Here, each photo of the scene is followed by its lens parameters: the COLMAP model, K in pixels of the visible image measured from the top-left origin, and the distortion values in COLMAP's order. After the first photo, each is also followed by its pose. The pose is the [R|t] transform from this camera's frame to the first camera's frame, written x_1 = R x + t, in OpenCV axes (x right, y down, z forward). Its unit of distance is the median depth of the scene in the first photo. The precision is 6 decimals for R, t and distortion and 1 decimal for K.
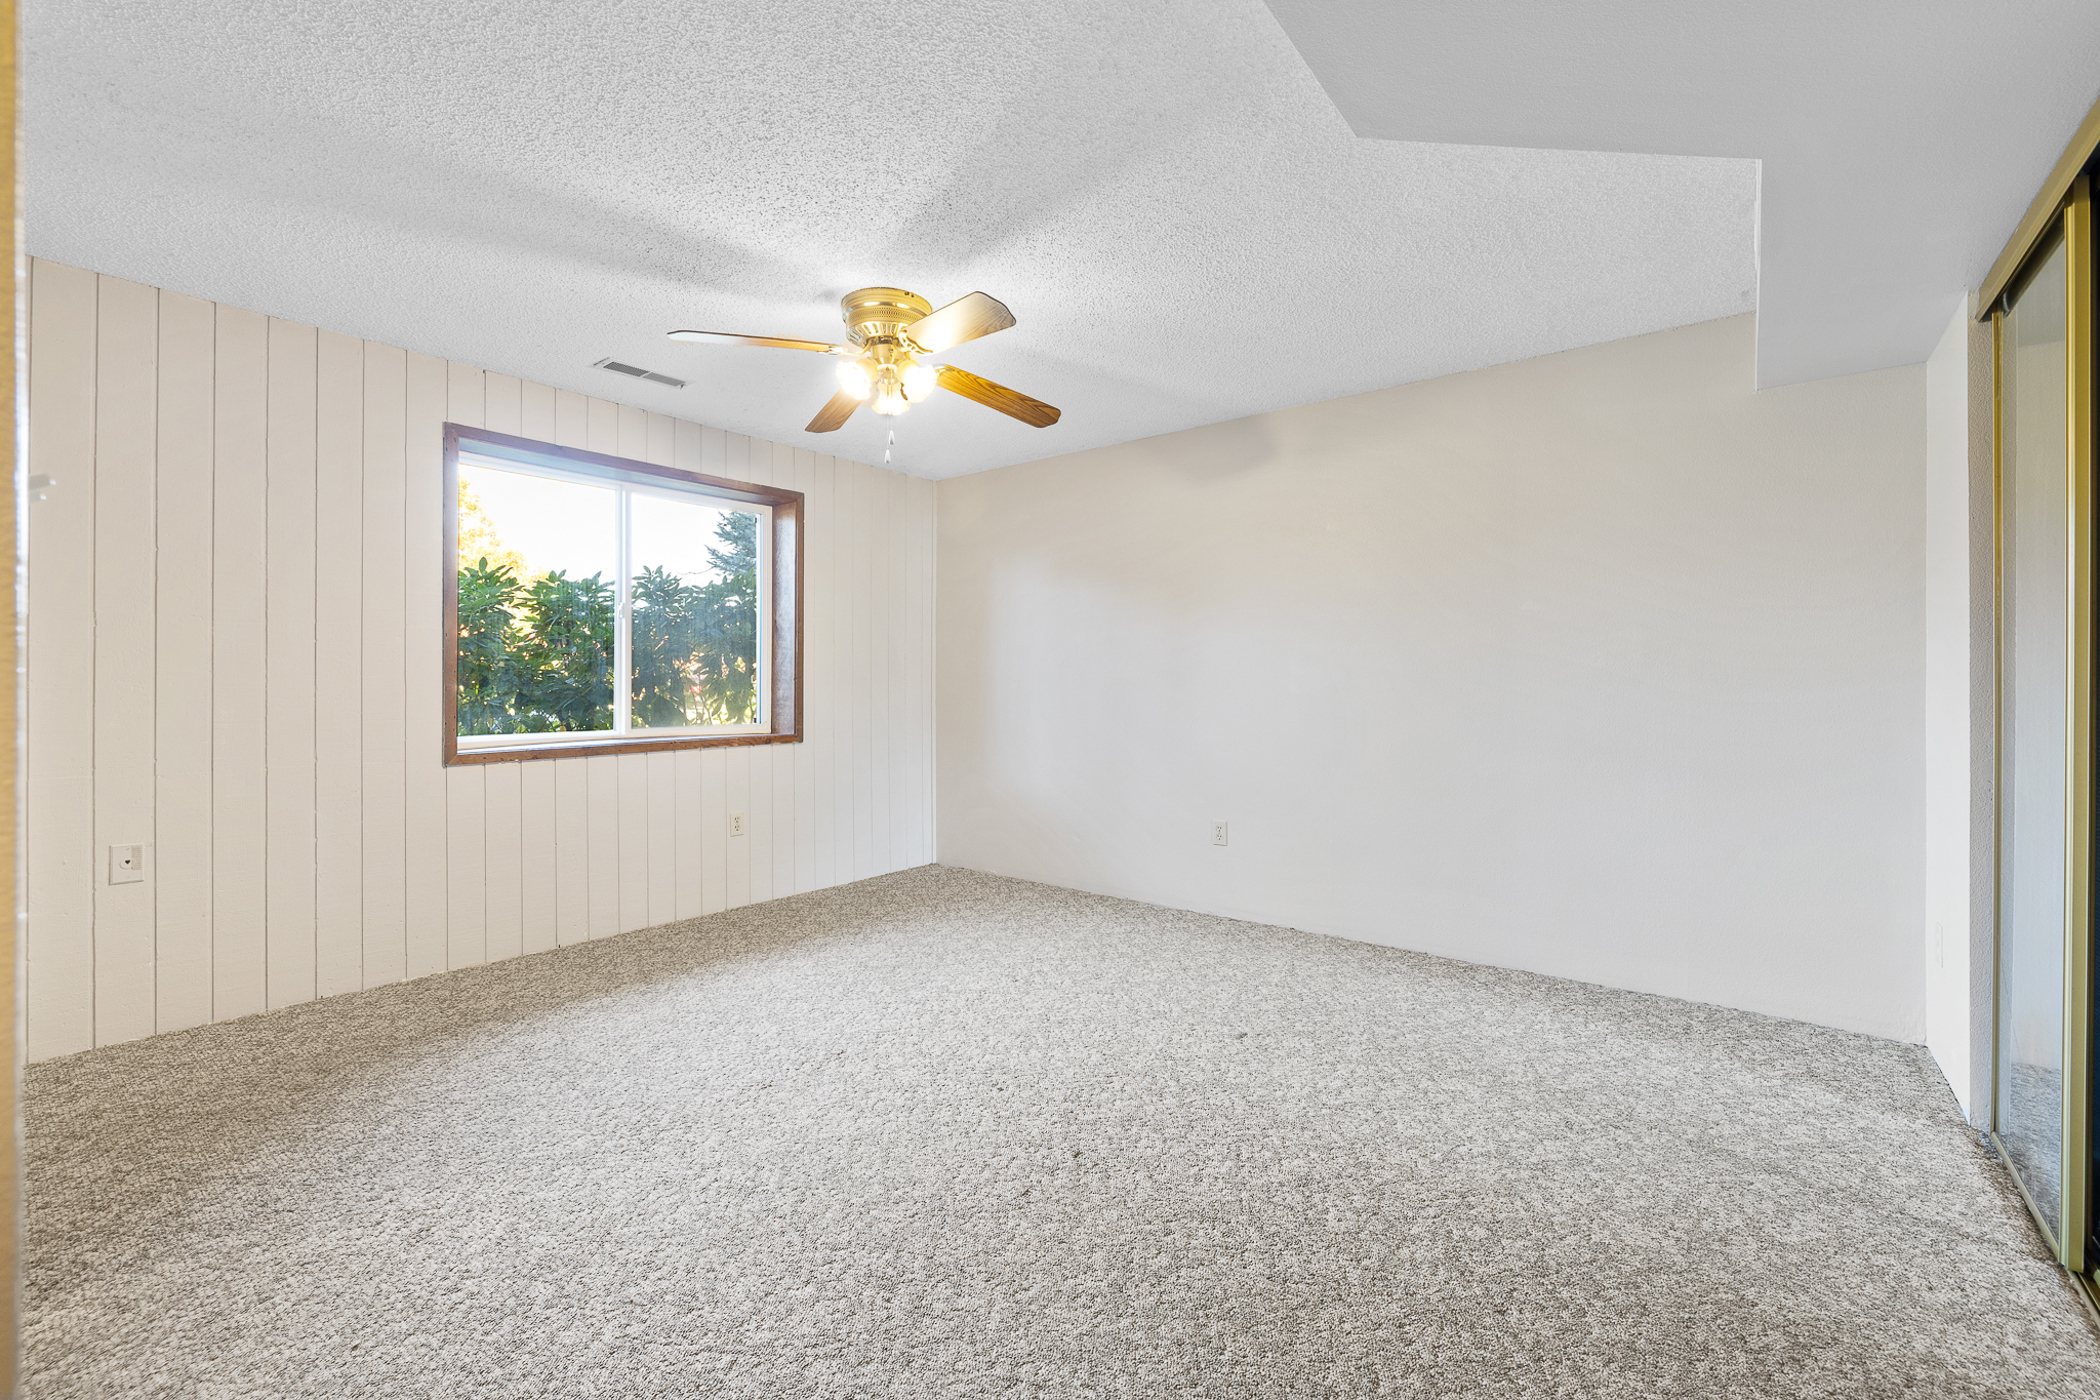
lens RADIAL K [[890.9, 0, 1040.1], [0, 890.9, 687.3], [0, 0, 1]] dist [0.000189, 0.000866]
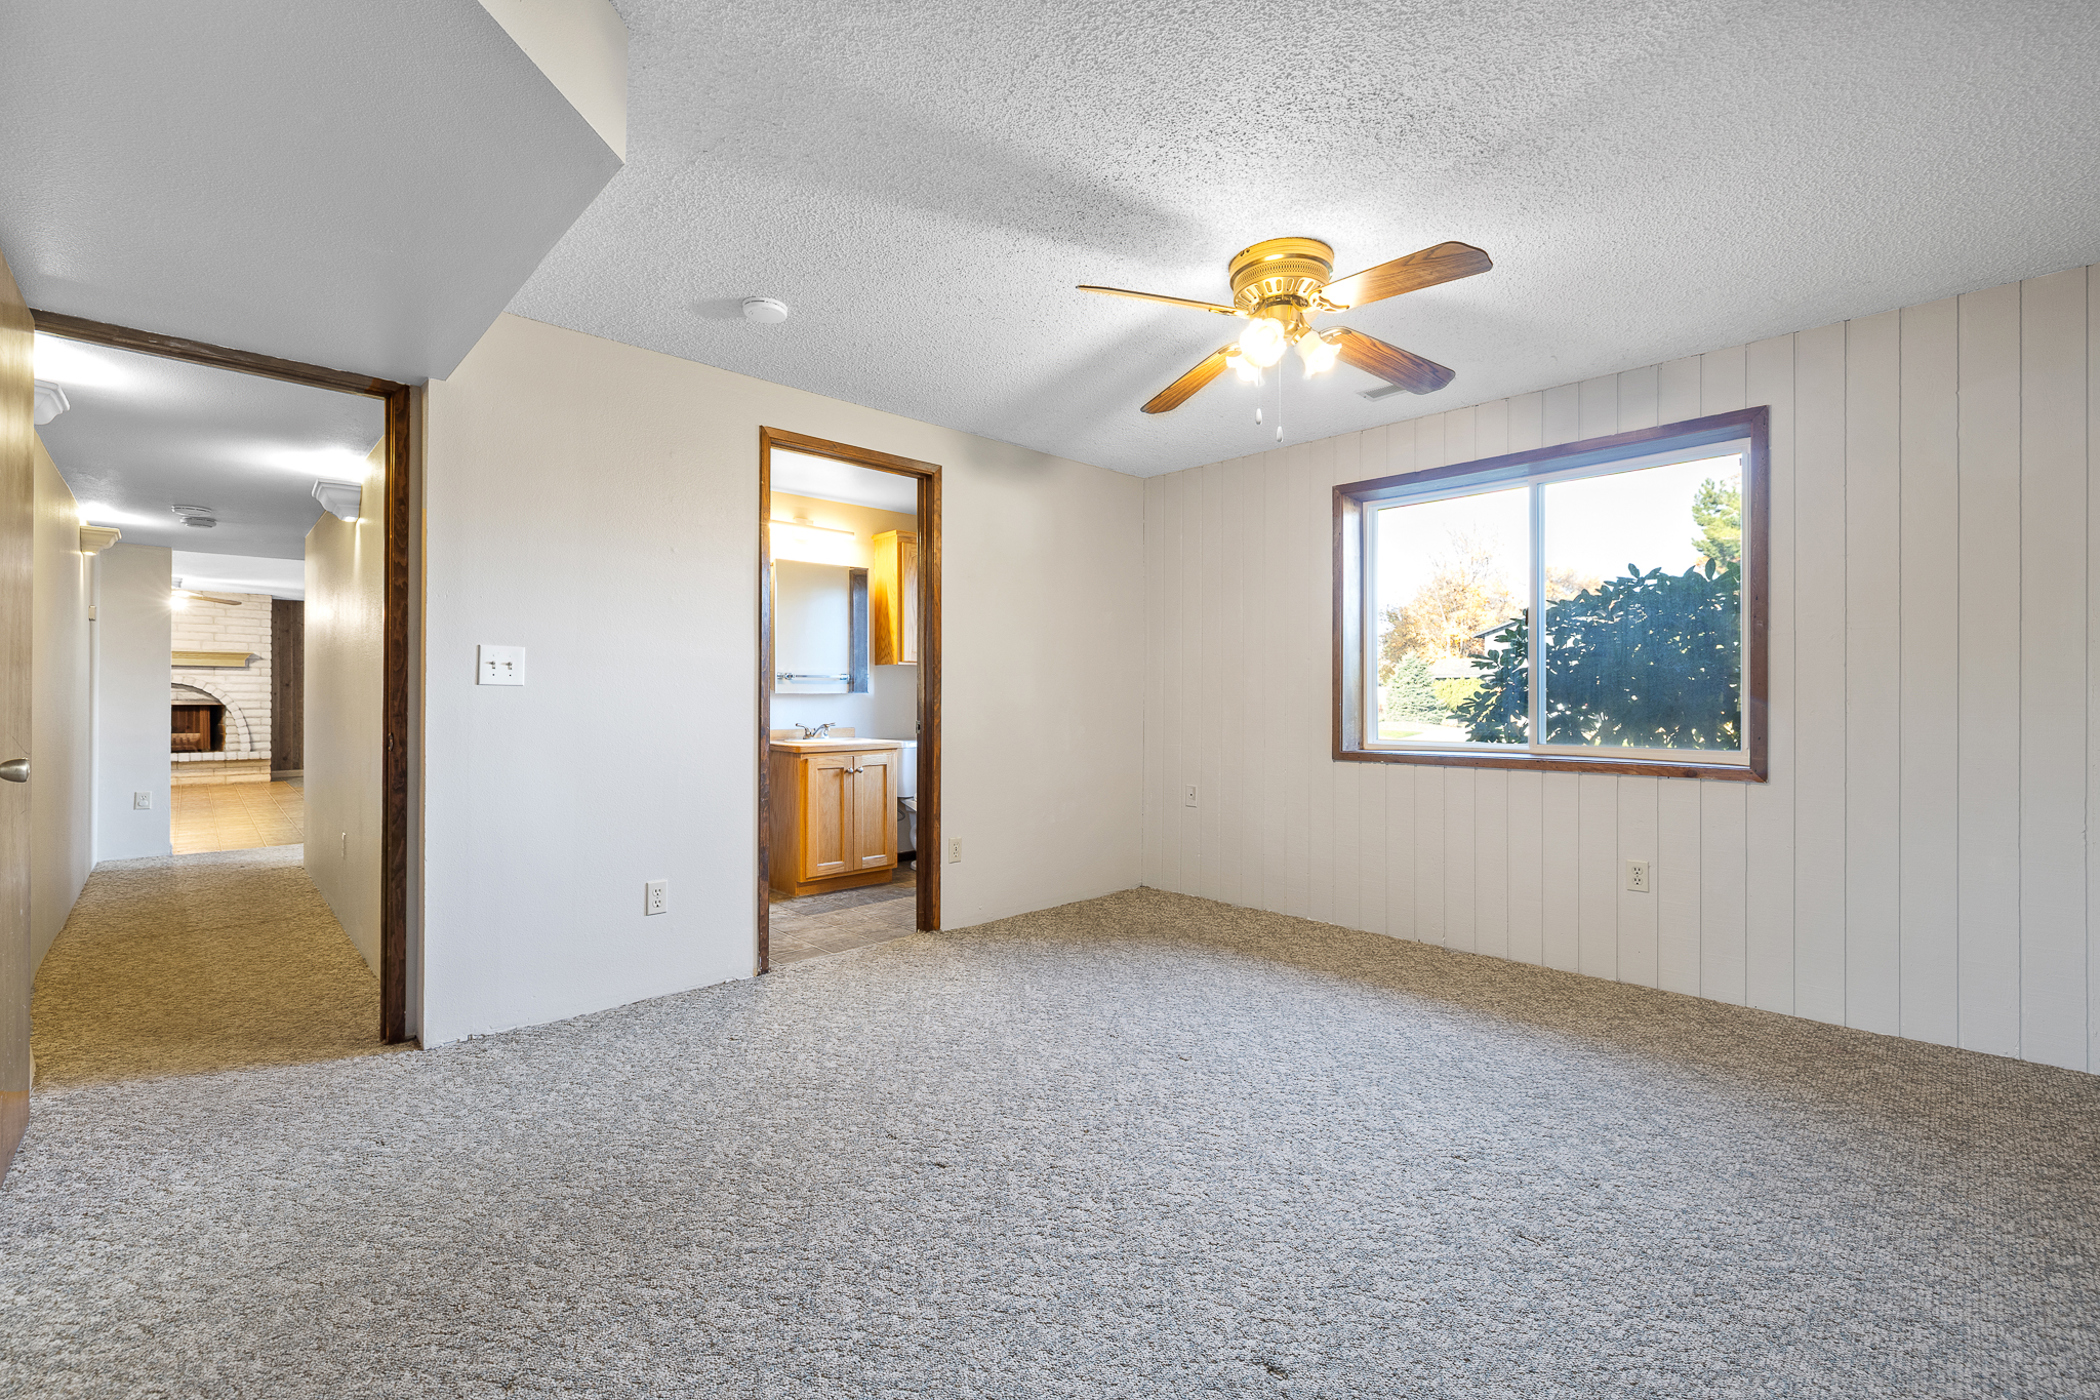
lens RADIAL K [[890.9, 0, 1065.3], [0, 890.9, 696.6], [0, 0, 1]] dist [0.000189, 0.000866]
pose [[-0.123808, -0.000232, -0.992306, 0.644051], [-0.002758, 0.999996, 0.000110, -0.000931], [0.992302, 0.002751, -0.123808, 0.799378]]
